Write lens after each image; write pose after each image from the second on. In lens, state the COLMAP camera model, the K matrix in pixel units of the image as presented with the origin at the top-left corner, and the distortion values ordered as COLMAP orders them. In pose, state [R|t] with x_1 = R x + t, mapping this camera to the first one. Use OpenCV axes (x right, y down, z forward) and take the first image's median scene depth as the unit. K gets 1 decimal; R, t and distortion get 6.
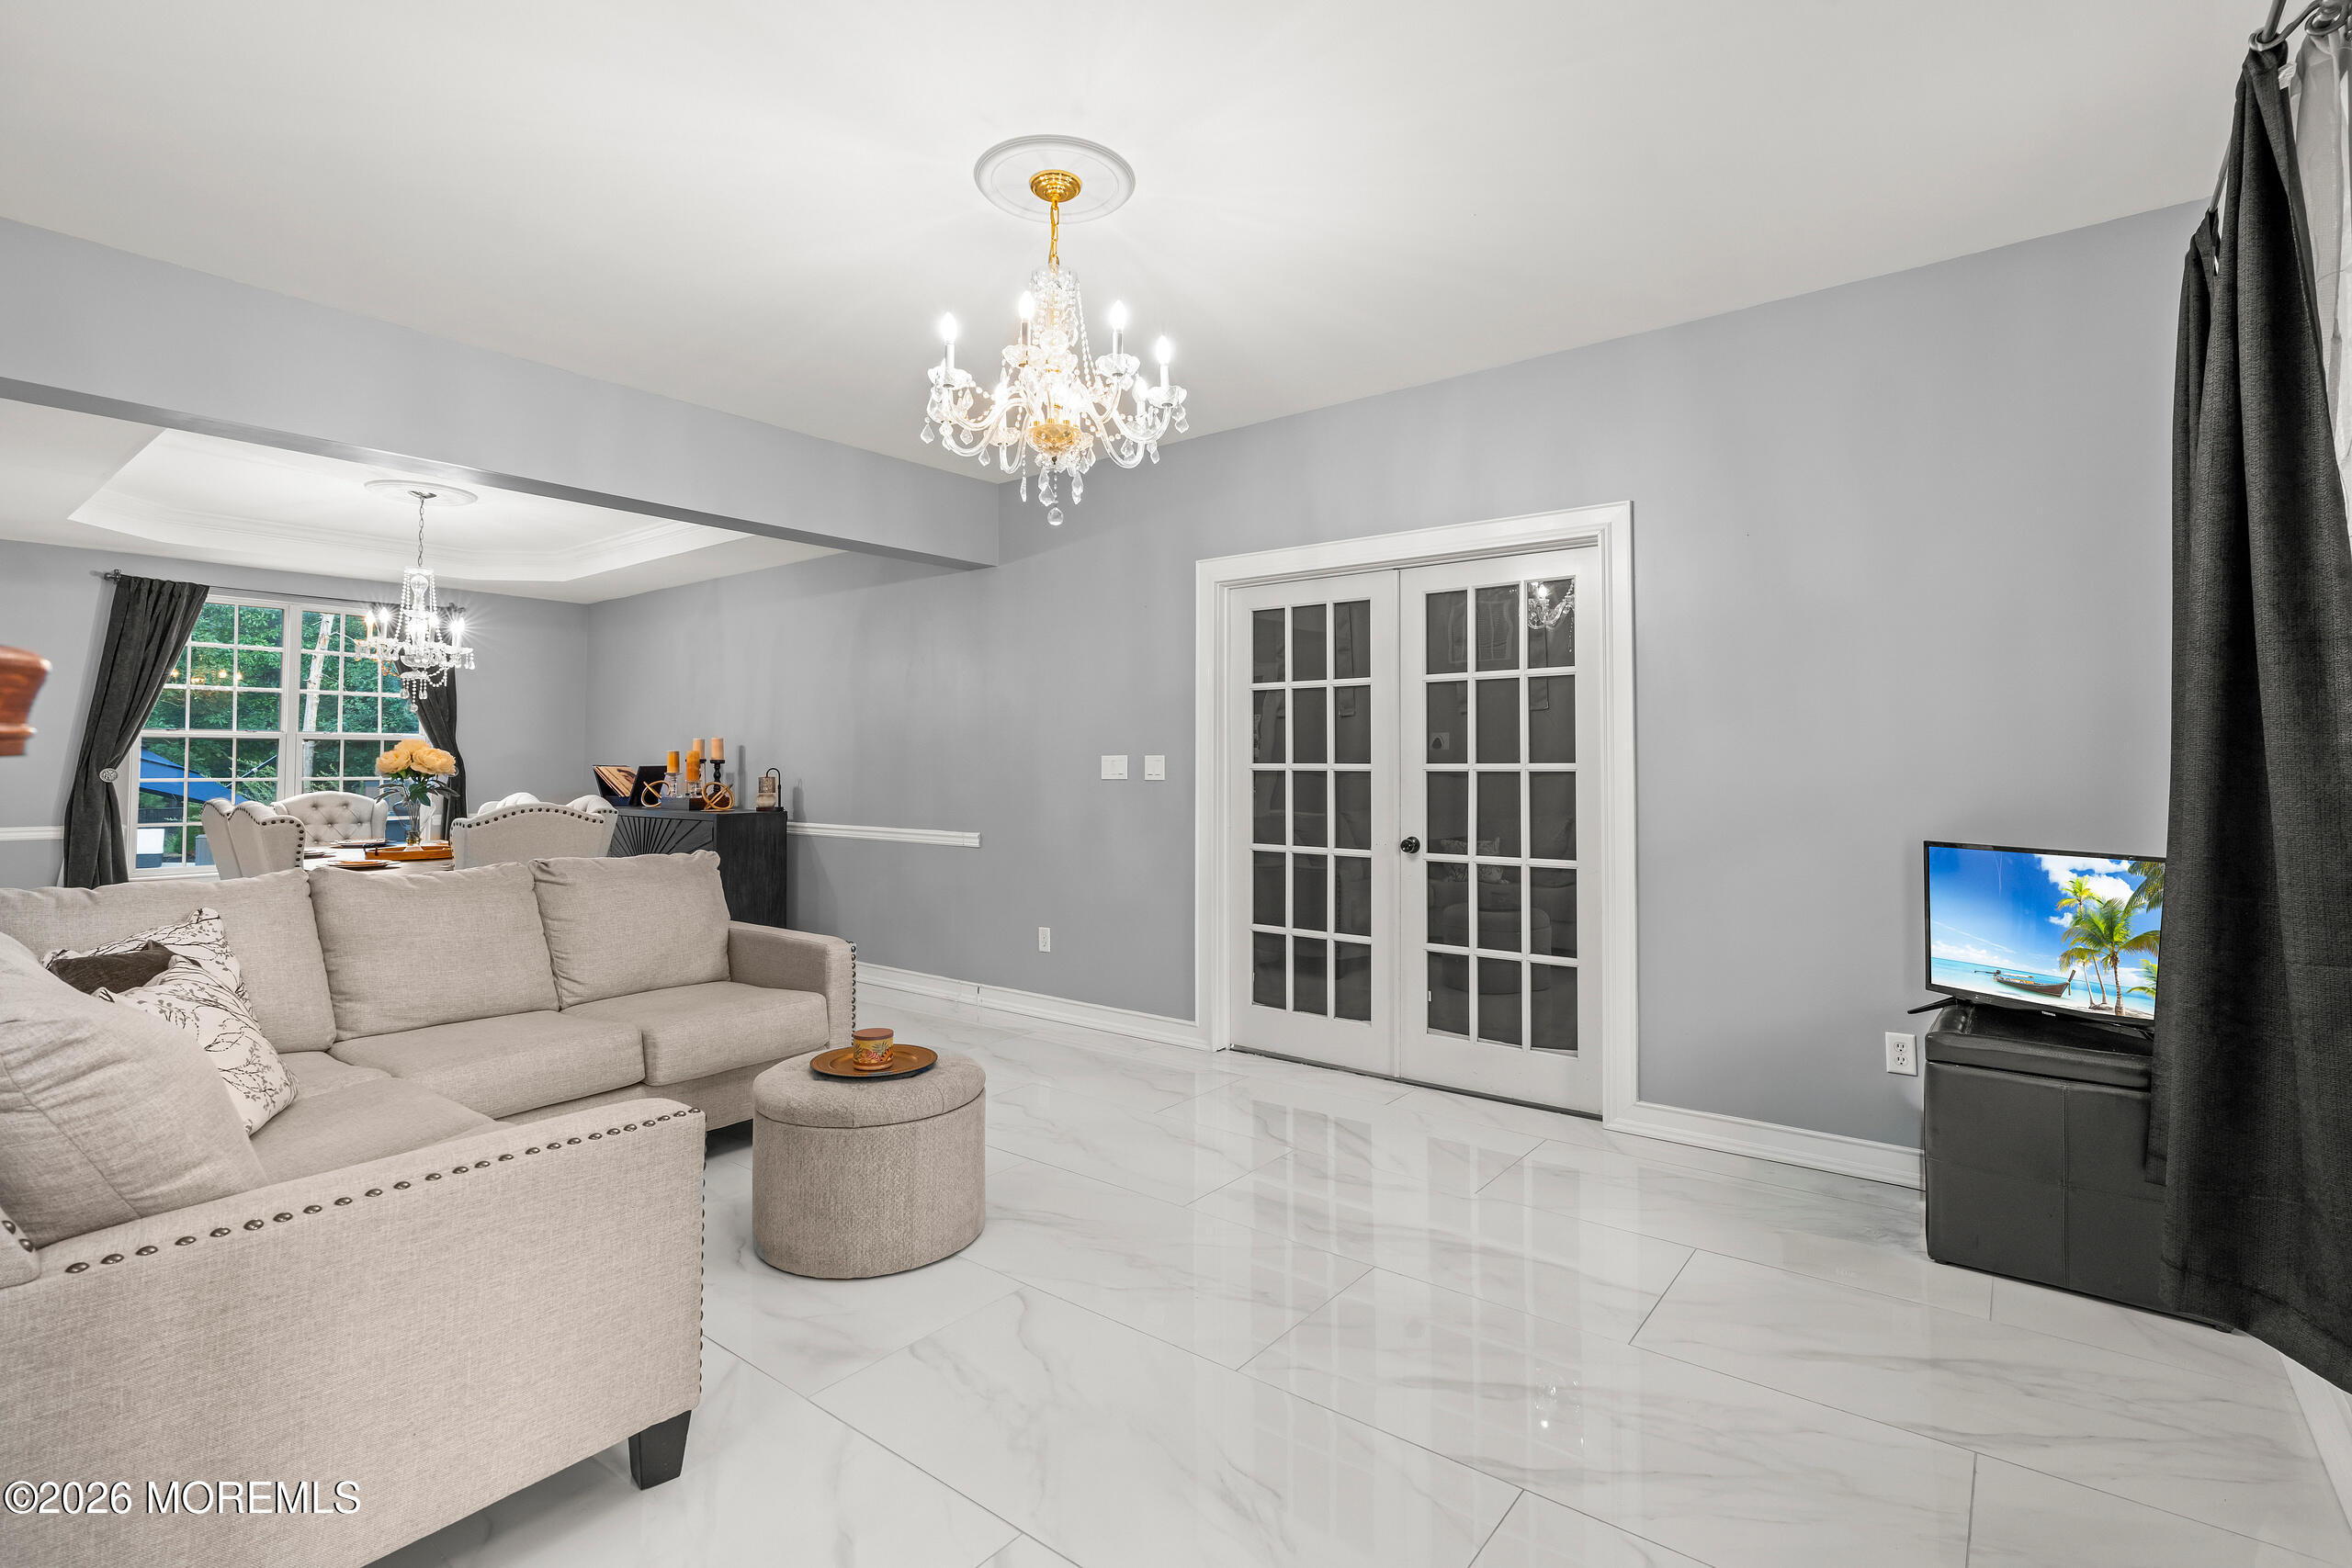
lens RADIAL K [[1086.3, 0, 1159.3], [0, 1086.3, 725.6], [0, 0, 1]] dist [-0.008868, 0.004392]
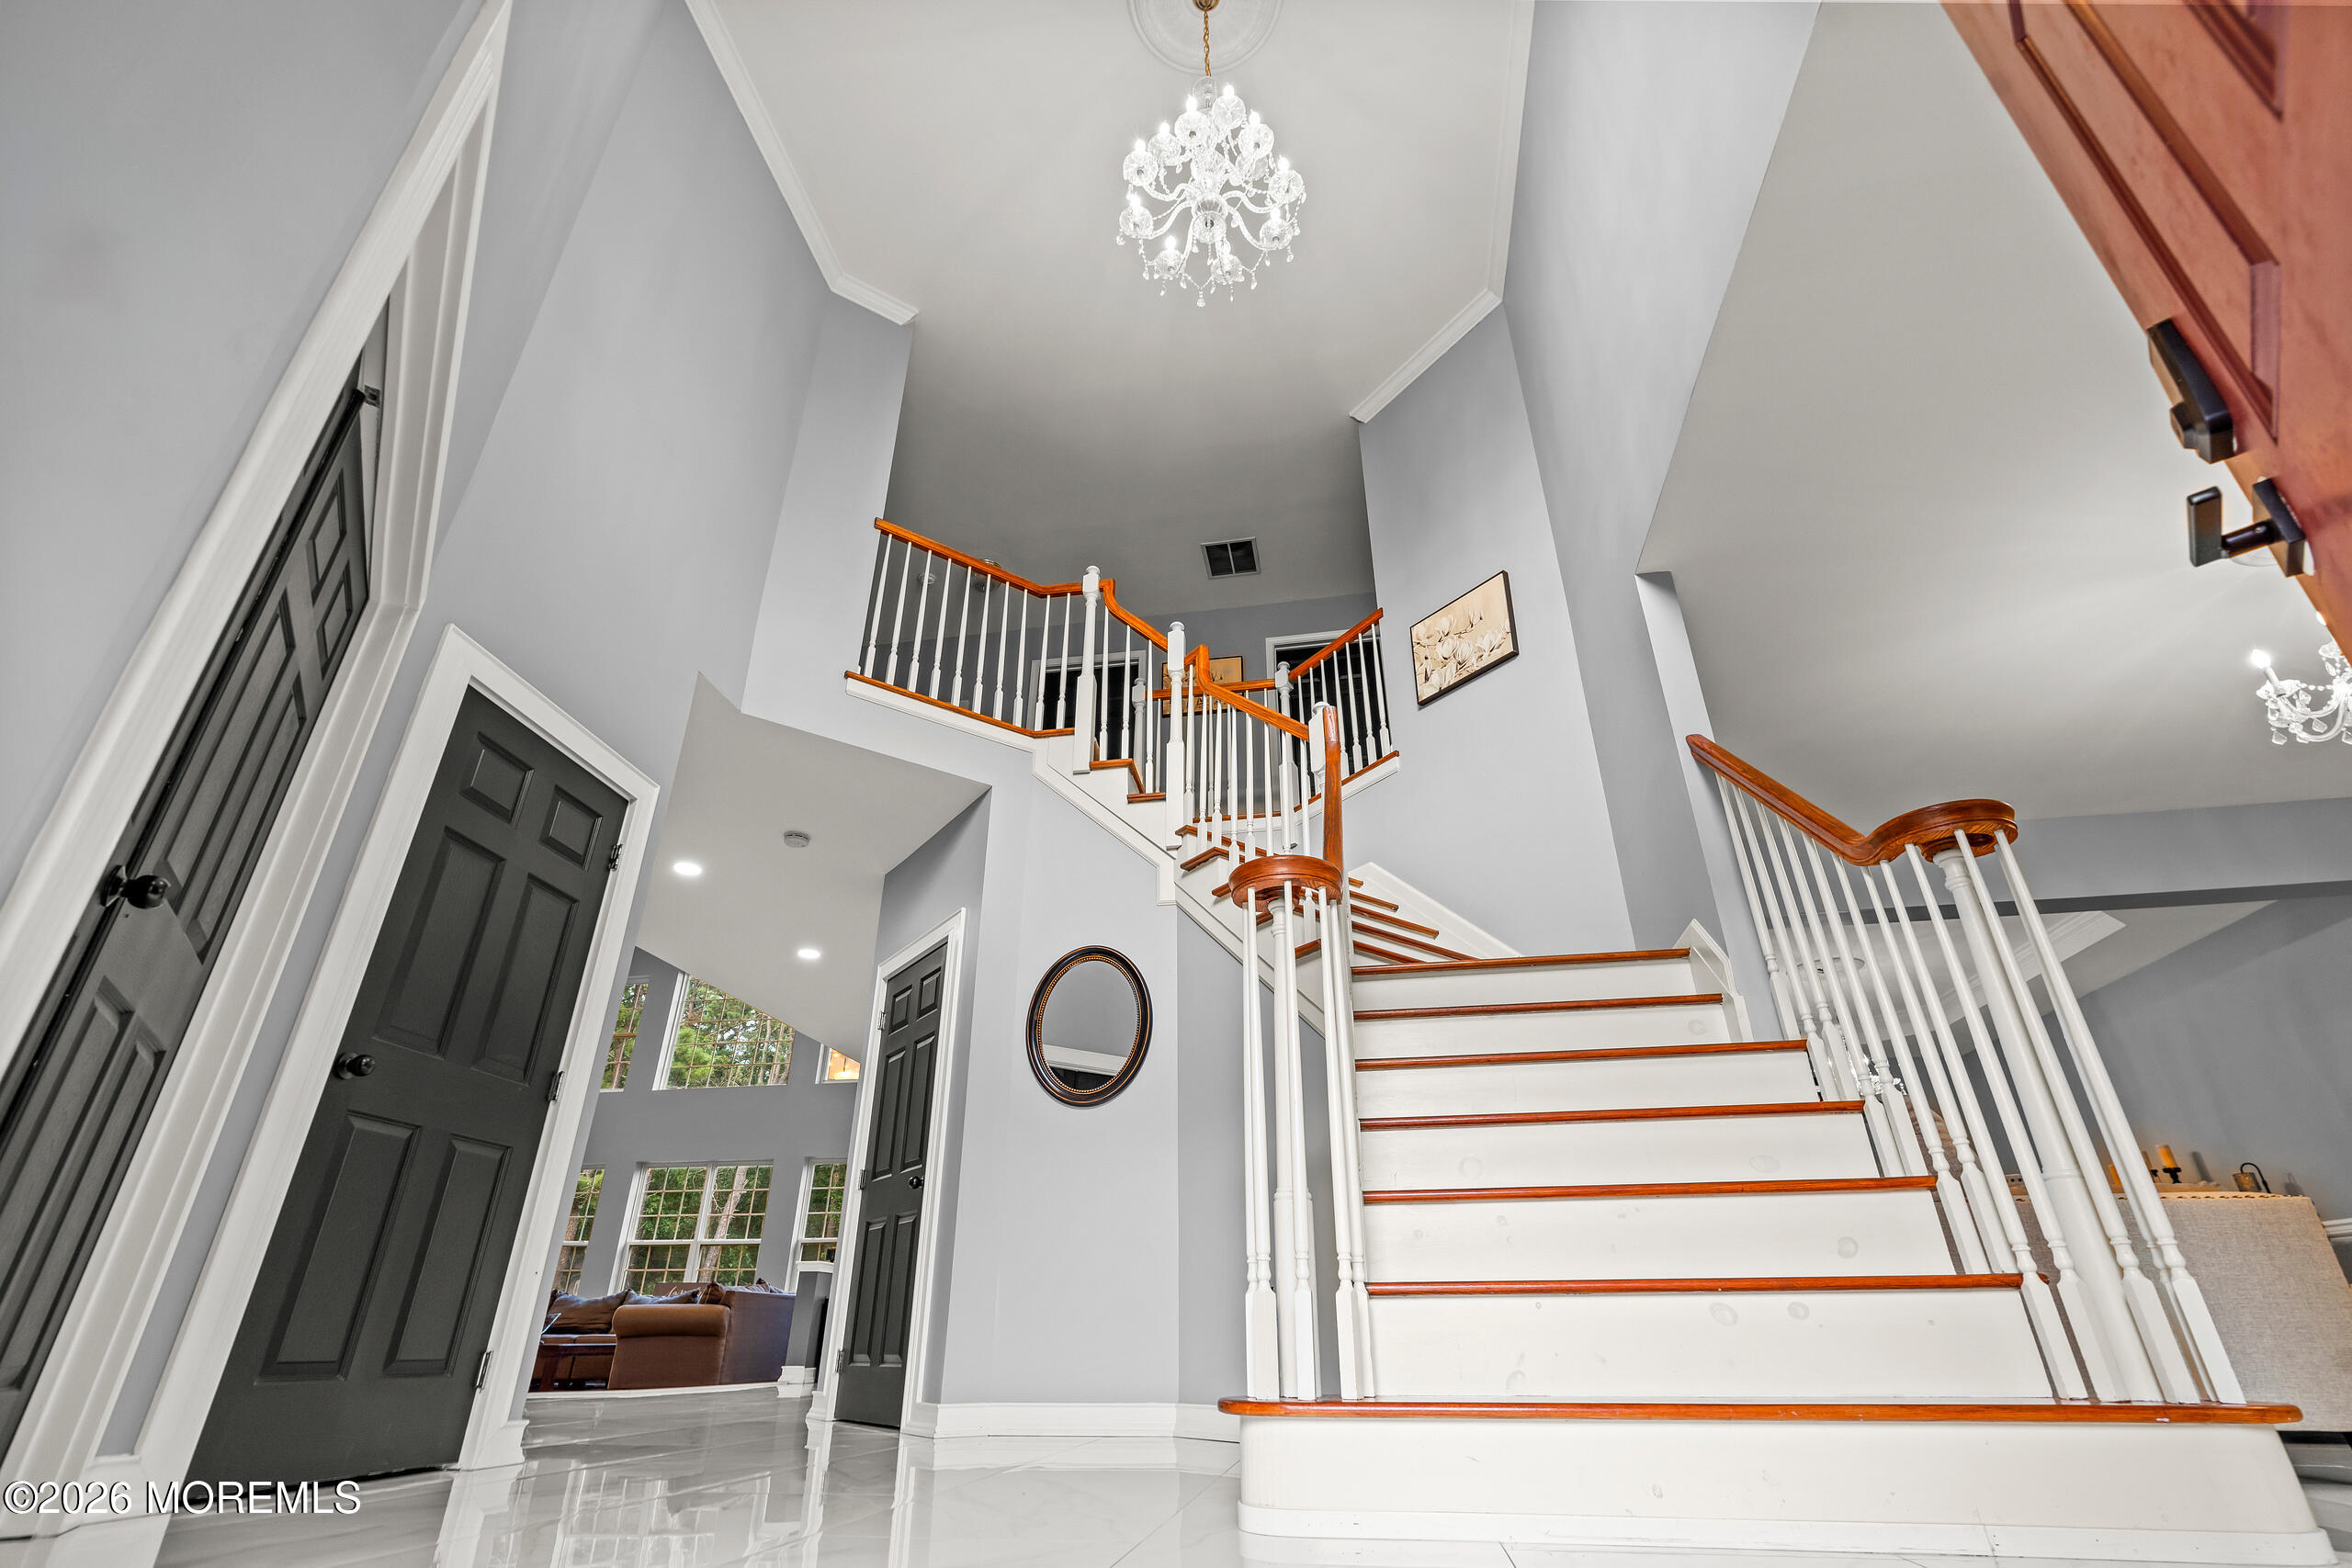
lens RADIAL K [[1086.3, 0, 1178.4], [0, 1086.3, 798.8], [0, 0, 1]] dist [-0.008868, 0.004392]
pose [[0.488702, -0.401744, -0.774450, 0.051443], [0.039623, 0.896975, -0.440301, 0.139235], [0.871551, 0.184490, 0.454271, -0.320037]]
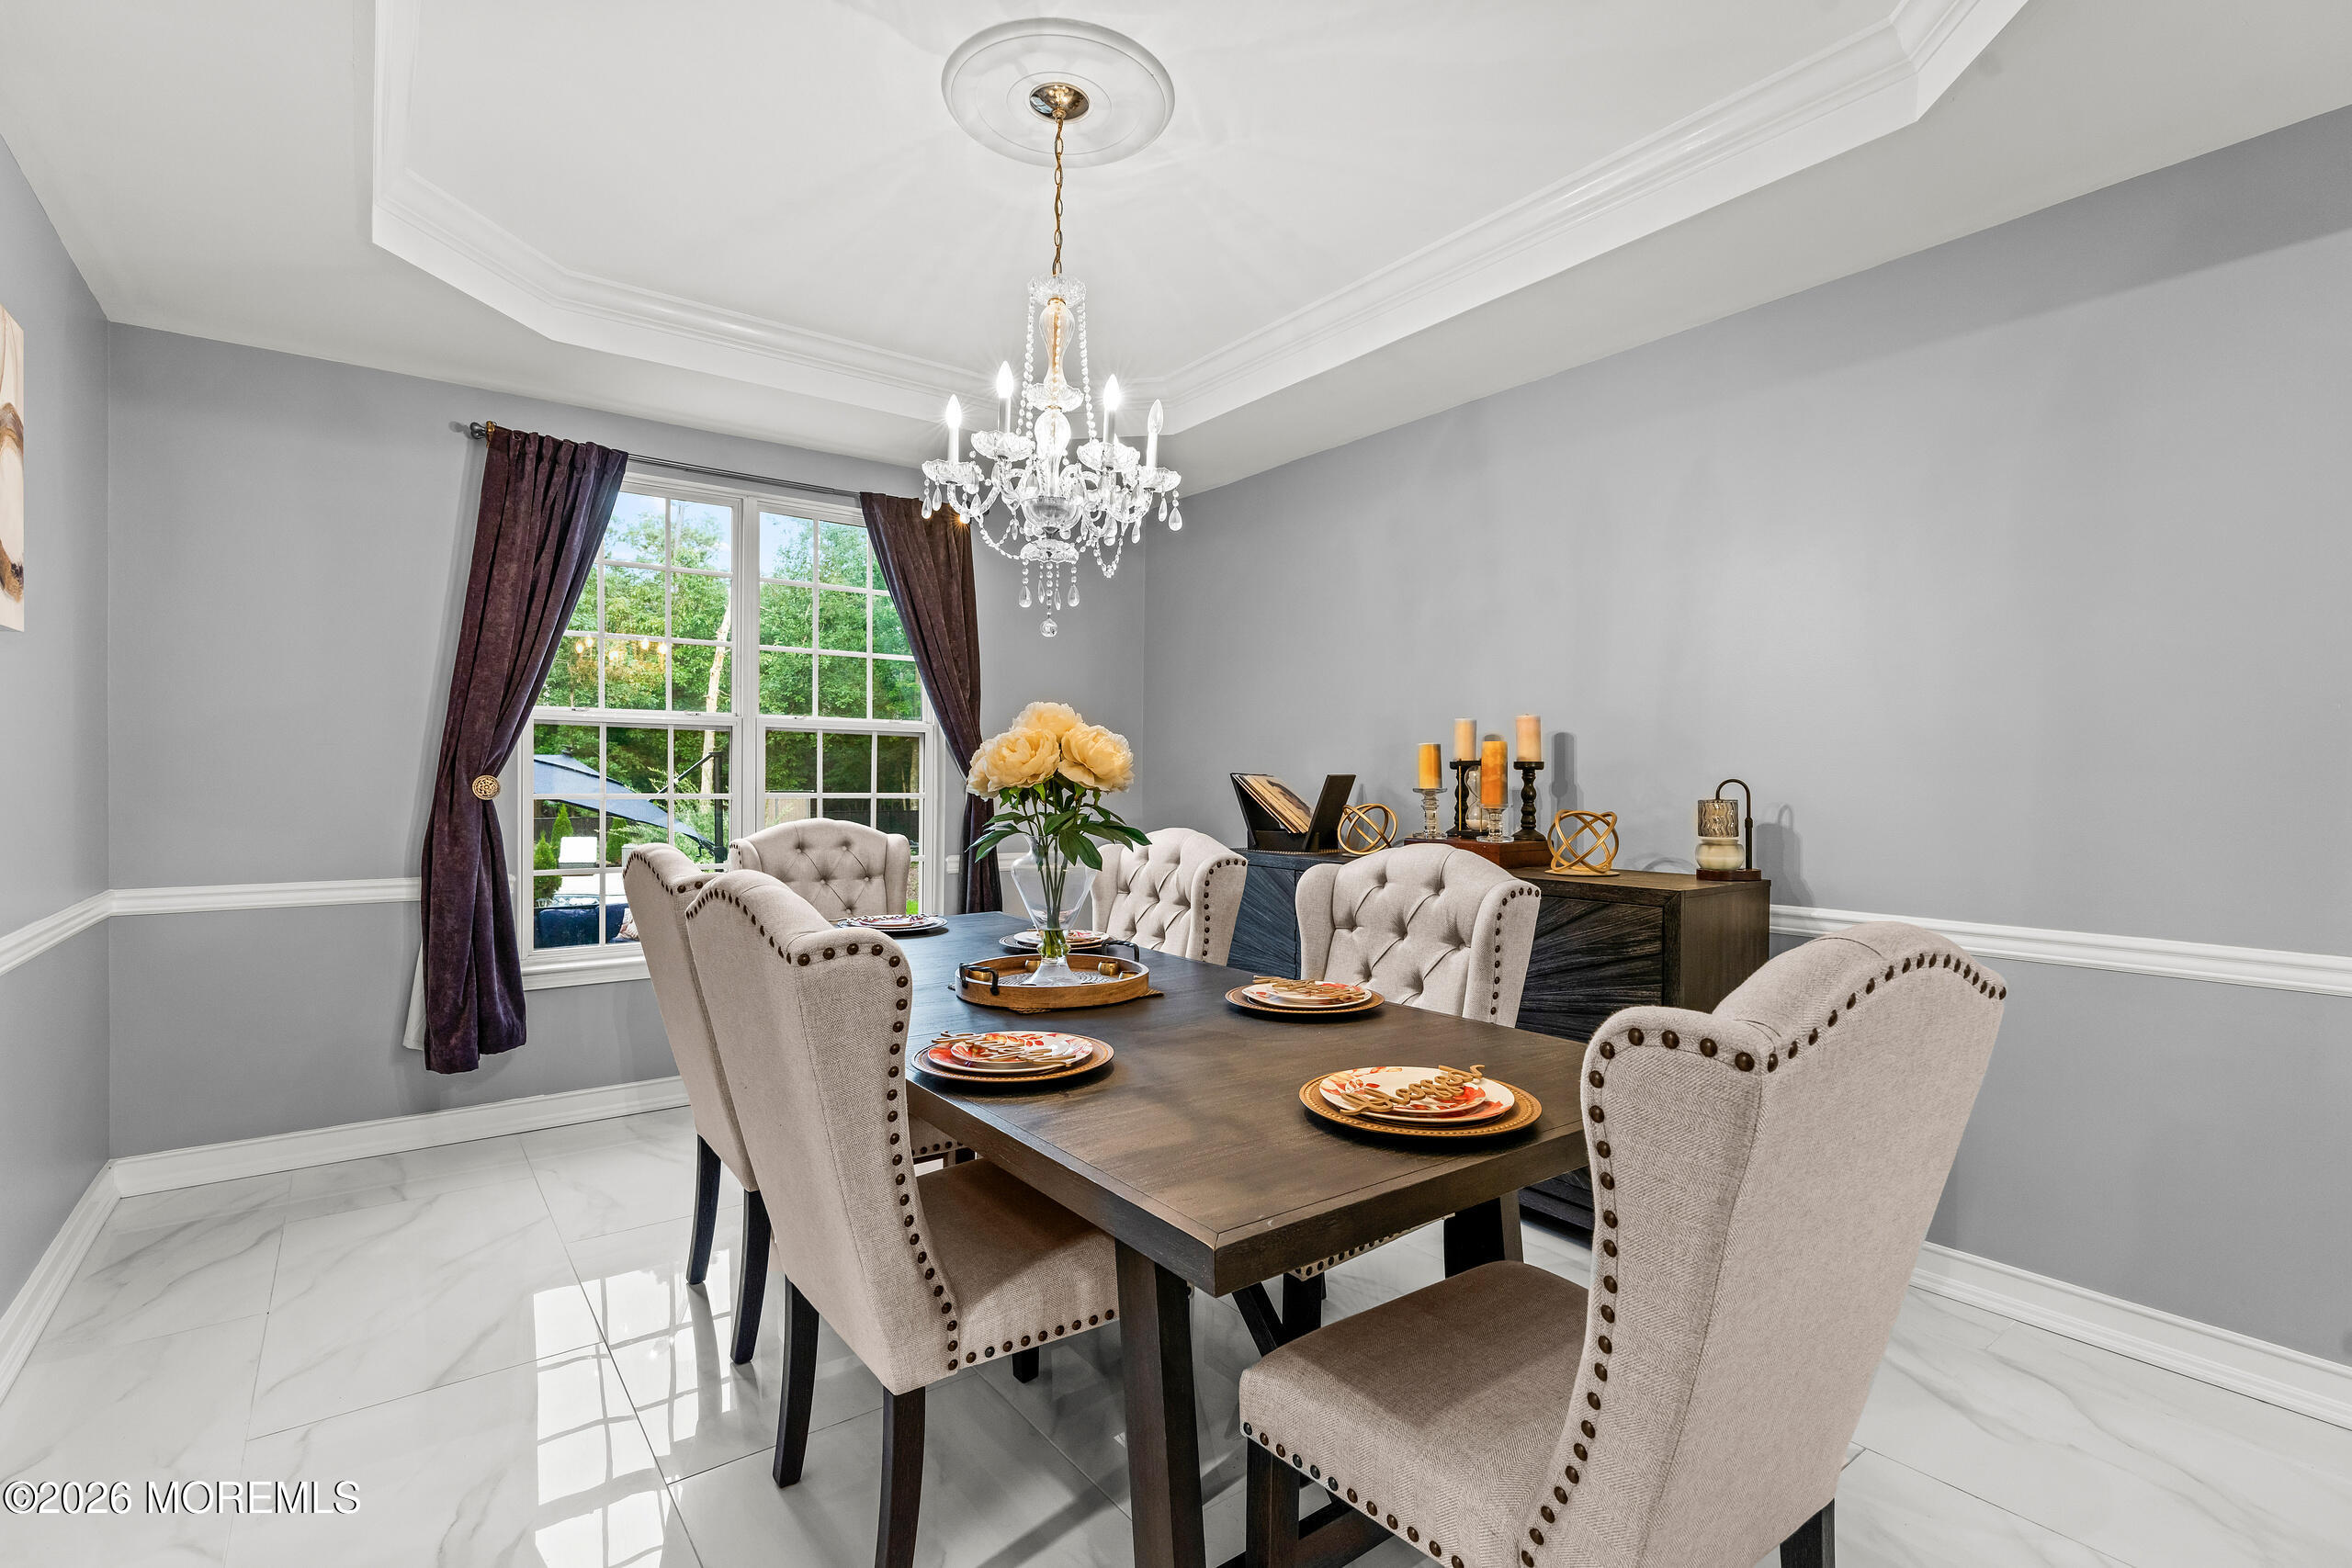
lens RADIAL K [[1086.3, 0, 1165.6], [0, 1086.3, 768.6], [0, 0, 1]] dist [-0.008868, 0.004392]
pose [[0.964879, -0.000031, -0.262695, -0.477657], [0.006765, 0.999671, 0.024732, 0.024028], [0.262608, -0.025641, 0.964562, 0.544925]]
